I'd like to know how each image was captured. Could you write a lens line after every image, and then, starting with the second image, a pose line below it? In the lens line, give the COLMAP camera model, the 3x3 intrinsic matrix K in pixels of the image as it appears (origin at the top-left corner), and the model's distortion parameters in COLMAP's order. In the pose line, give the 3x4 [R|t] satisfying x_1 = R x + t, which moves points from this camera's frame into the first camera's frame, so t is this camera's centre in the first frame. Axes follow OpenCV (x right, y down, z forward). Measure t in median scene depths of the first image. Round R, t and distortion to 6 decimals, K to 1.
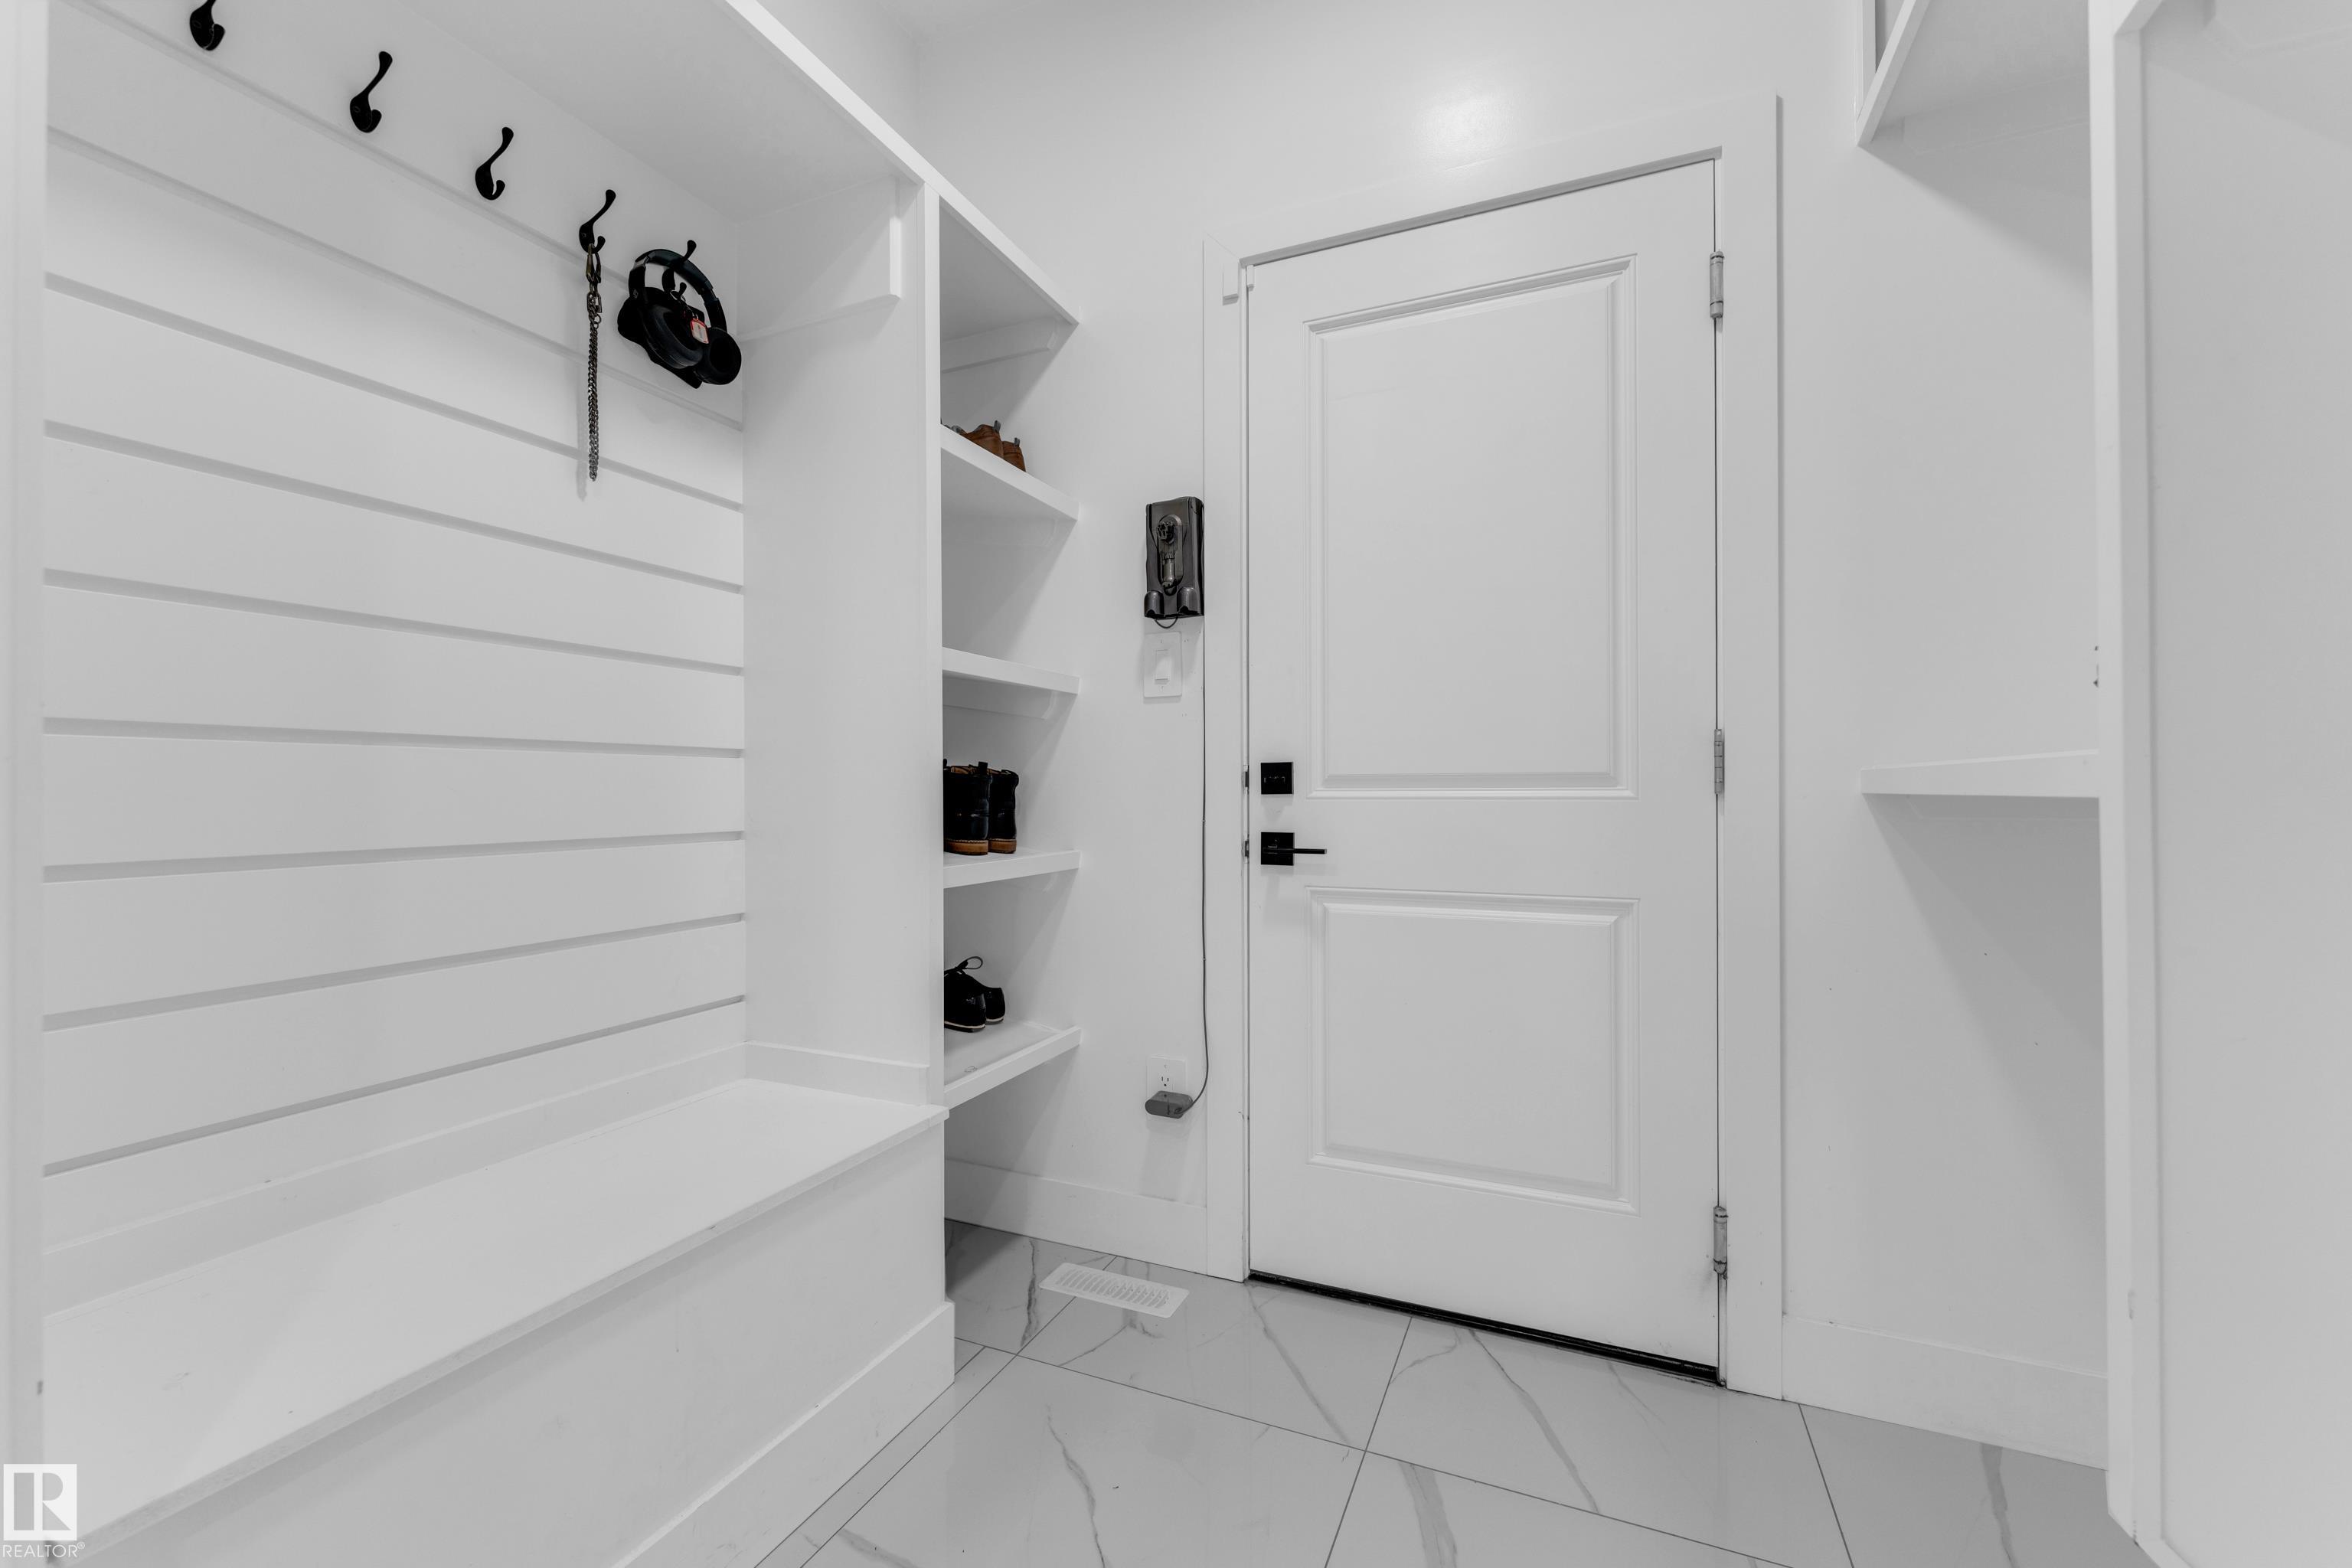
lens RADIAL K [[948.6, 0, 1167.3], [0, 948.6, 782.9], [0, 0, 1]] dist [0.001008, -0.000965]
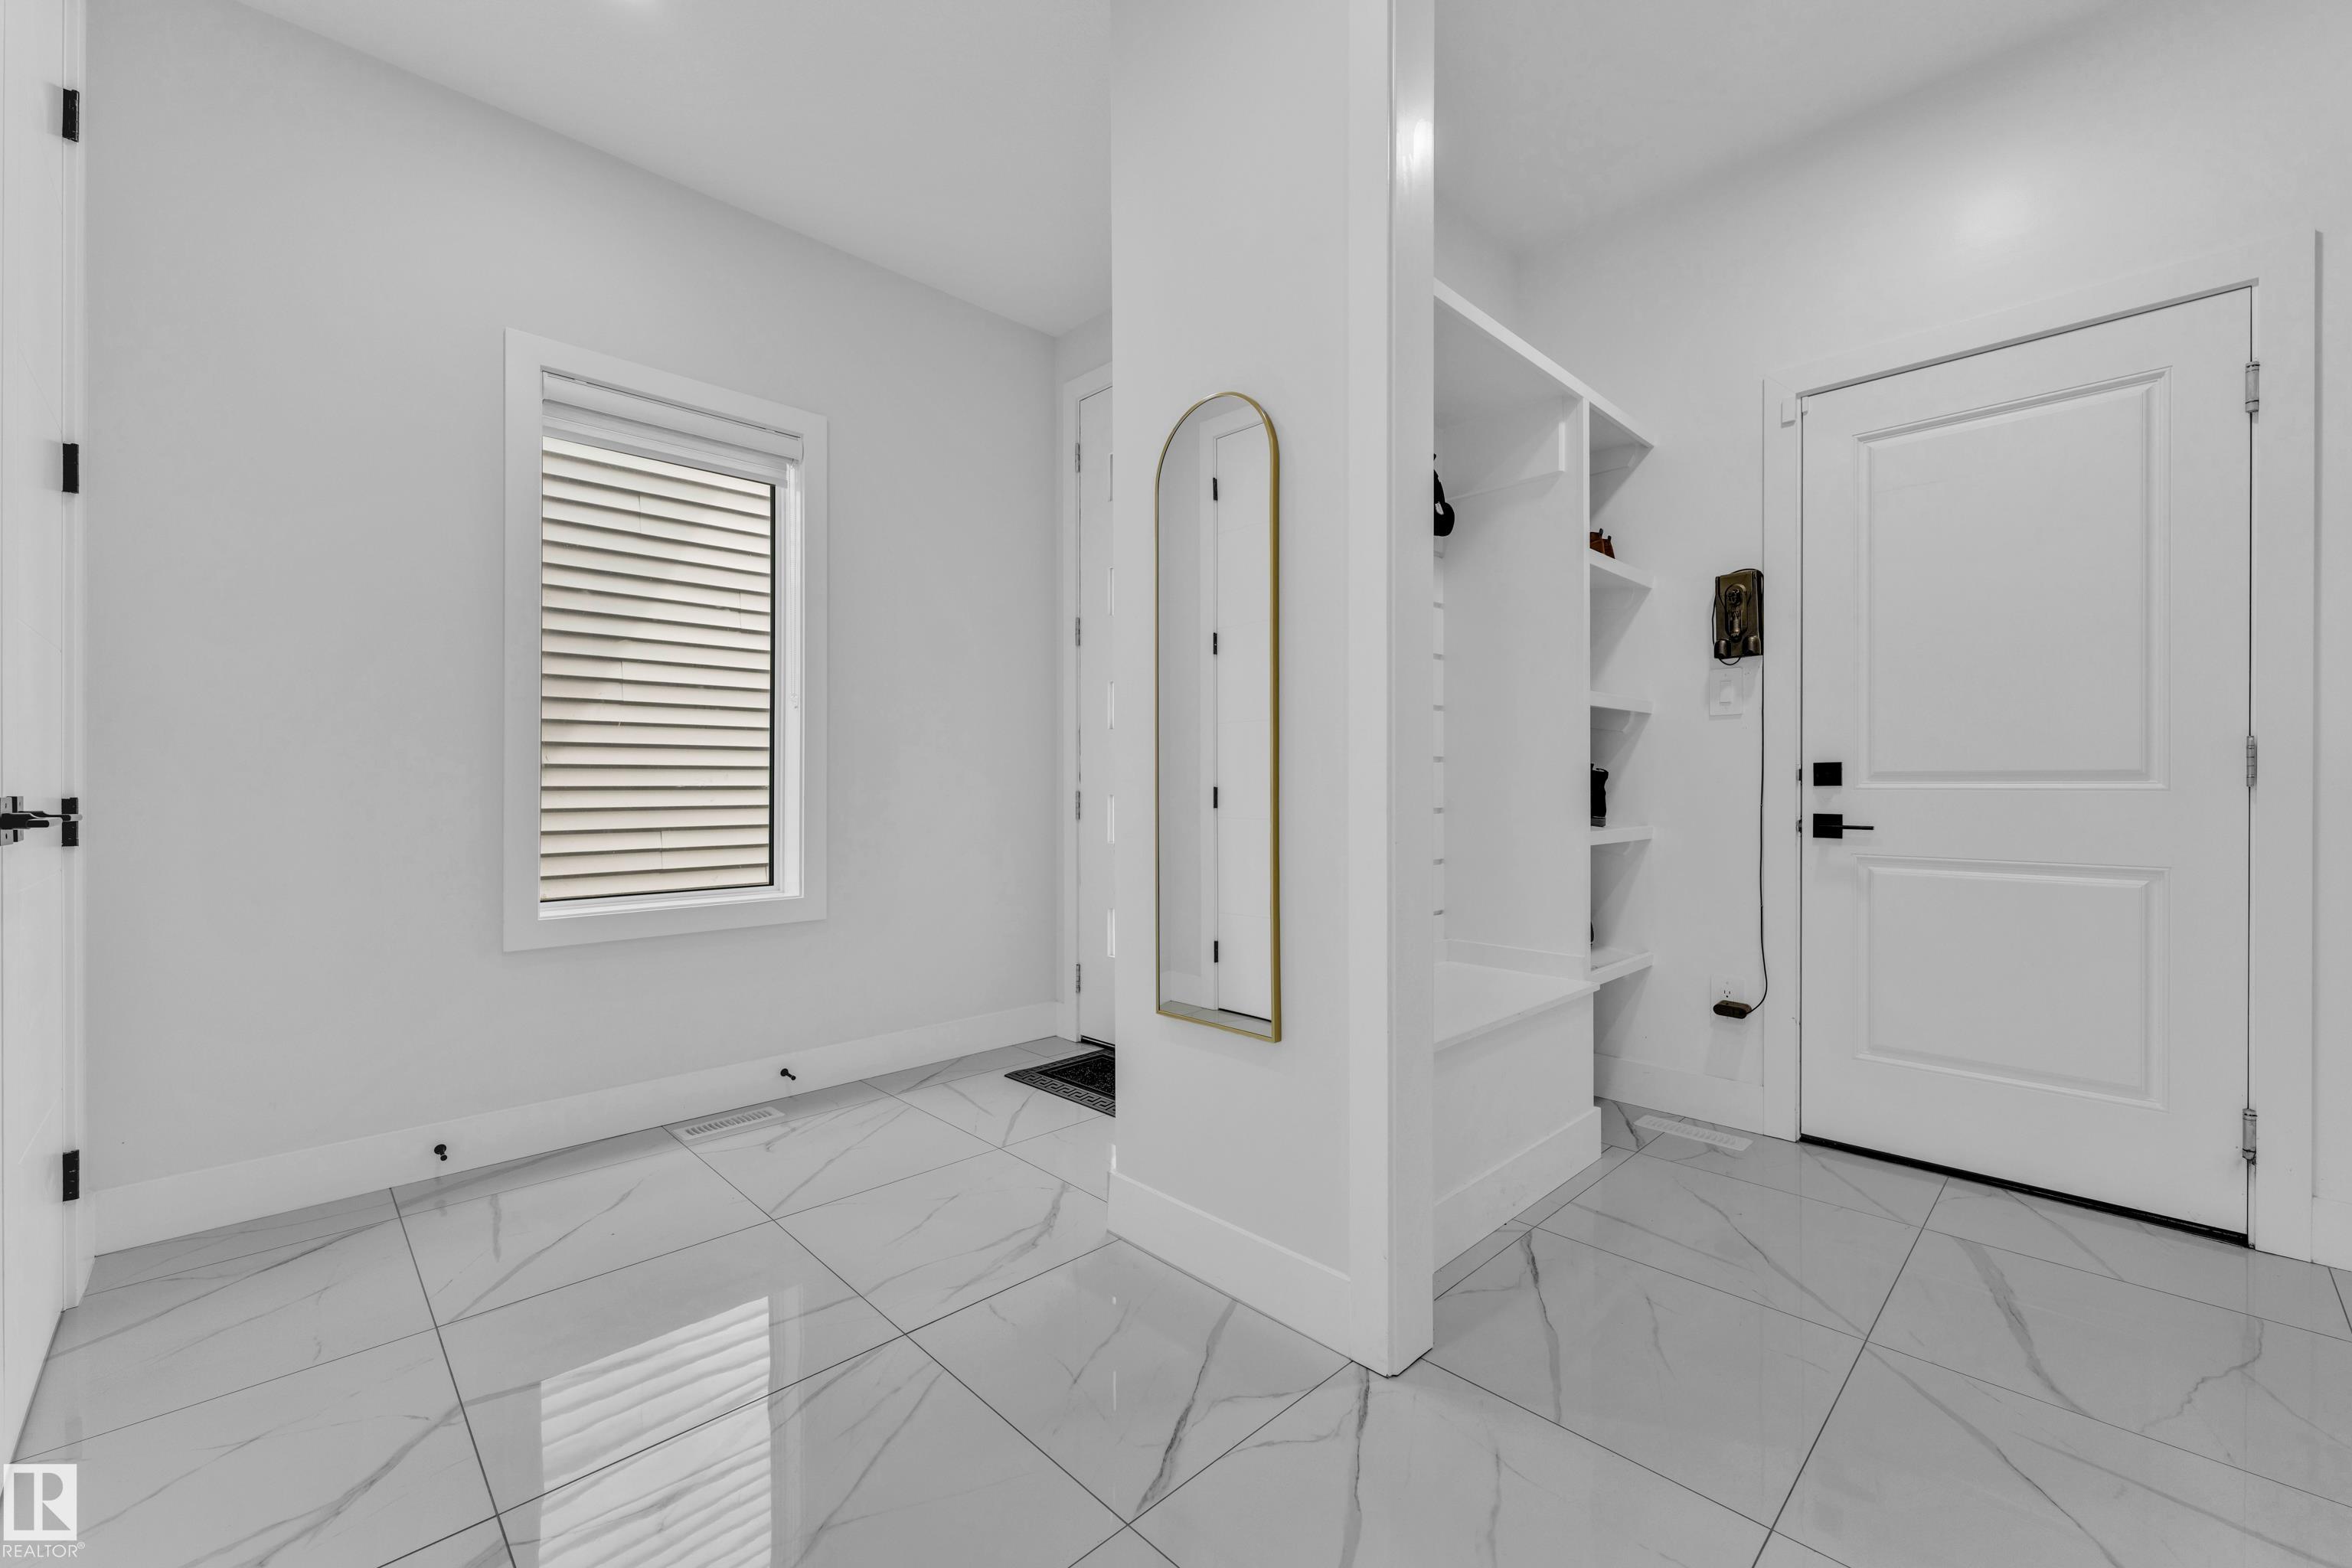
lens RADIAL K [[948.6, 0, 1189.3], [0, 948.6, 782.6], [0, 0, 1]] dist [0.001008, -0.000965]
pose [[0.933418, 0.002413, -0.358782, -0.252433], [0.000394, 0.999970, 0.007750, -0.003530], [0.358789, -0.007376, 0.933389, -0.602007]]
